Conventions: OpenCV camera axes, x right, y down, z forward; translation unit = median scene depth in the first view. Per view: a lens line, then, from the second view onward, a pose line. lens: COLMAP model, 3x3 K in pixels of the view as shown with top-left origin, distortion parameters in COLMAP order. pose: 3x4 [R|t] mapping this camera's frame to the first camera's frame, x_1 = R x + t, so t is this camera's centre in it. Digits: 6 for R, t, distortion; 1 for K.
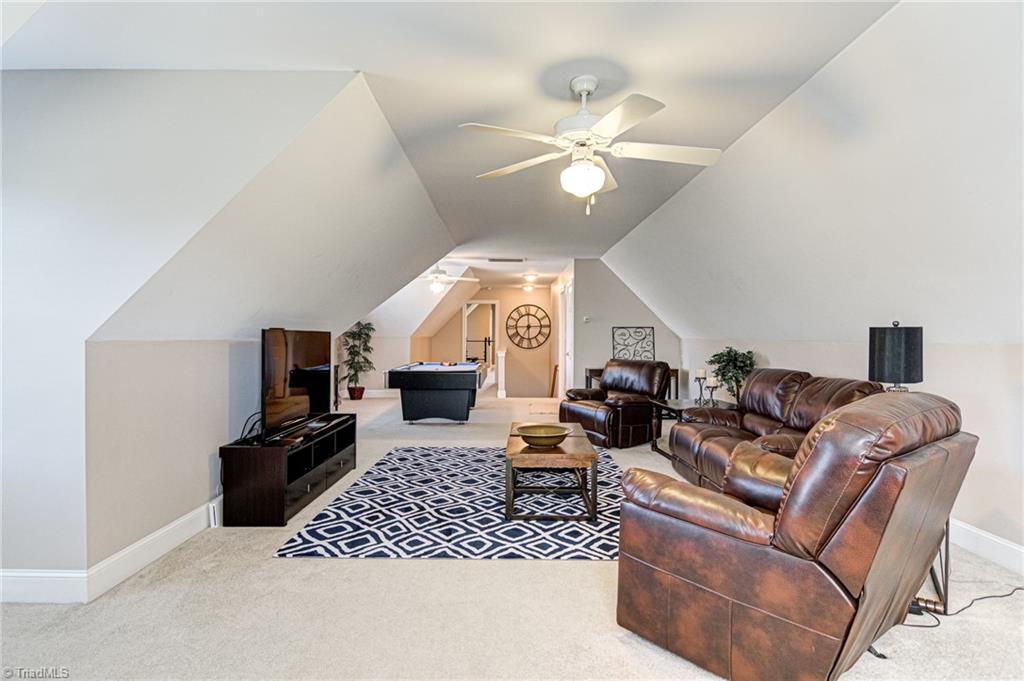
lens RADIAL K [[538.1, 0, 513.0], [0, 538.1, 341.7], [0, 0, 1]] dist [0.022955, -0.024952]
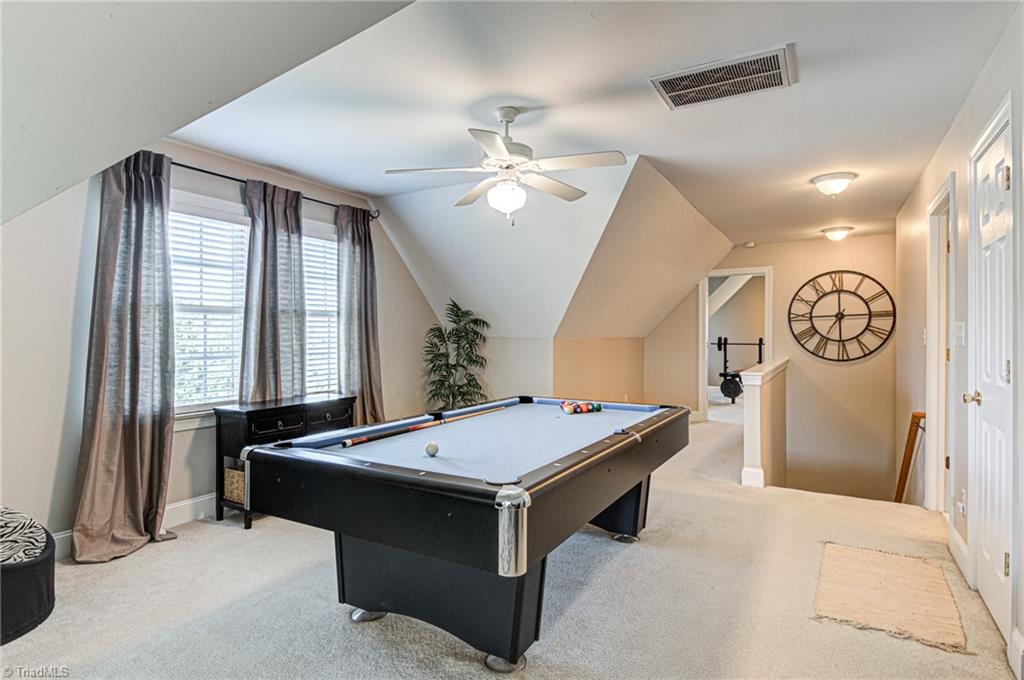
lens RADIAL K [[538.1, 0, 513.0], [0, 538.1, 341.2], [0, 0, 1]] dist [0.022955, -0.024952]
pose [[0.858609, 0.001620, -0.512629, 0.026029], [-0.002648, 0.999996, -0.001275, -0.003724], [0.512624, 0.002452, 0.858609, 0.428601]]
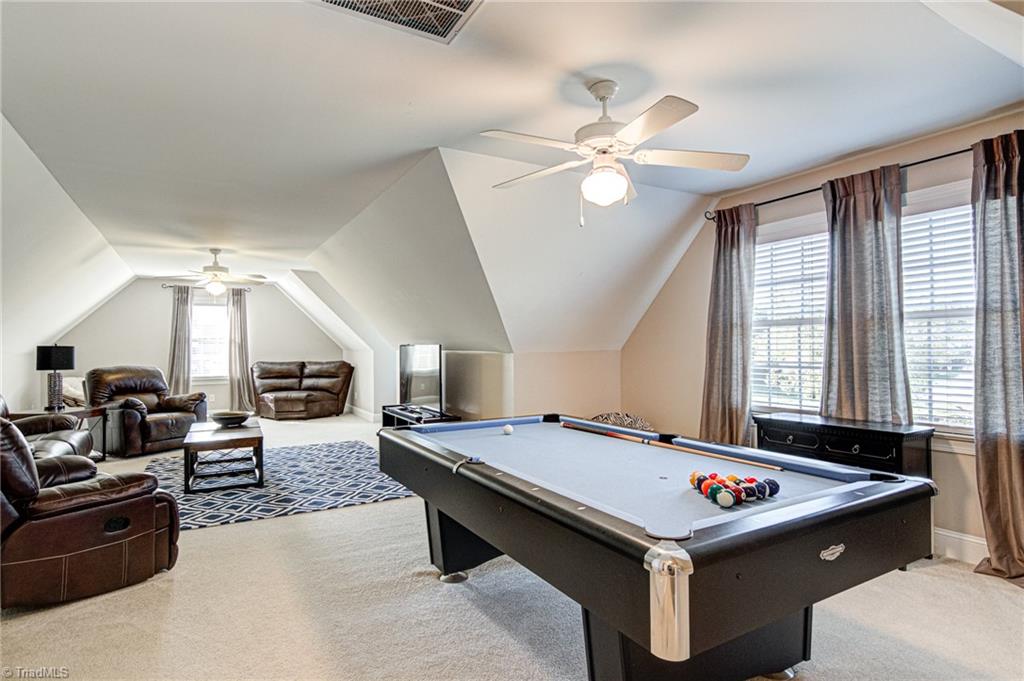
lens RADIAL K [[538.1, 0, 513.0], [0, 538.1, 341.7], [0, 0, 1]] dist [0.022955, -0.024952]
pose [[-0.867262, -0.005298, -0.497823, 0.038091], [-0.002690, 0.999979, -0.005955, -0.009302], [0.497844, -0.003825, -0.867258, 1.000478]]
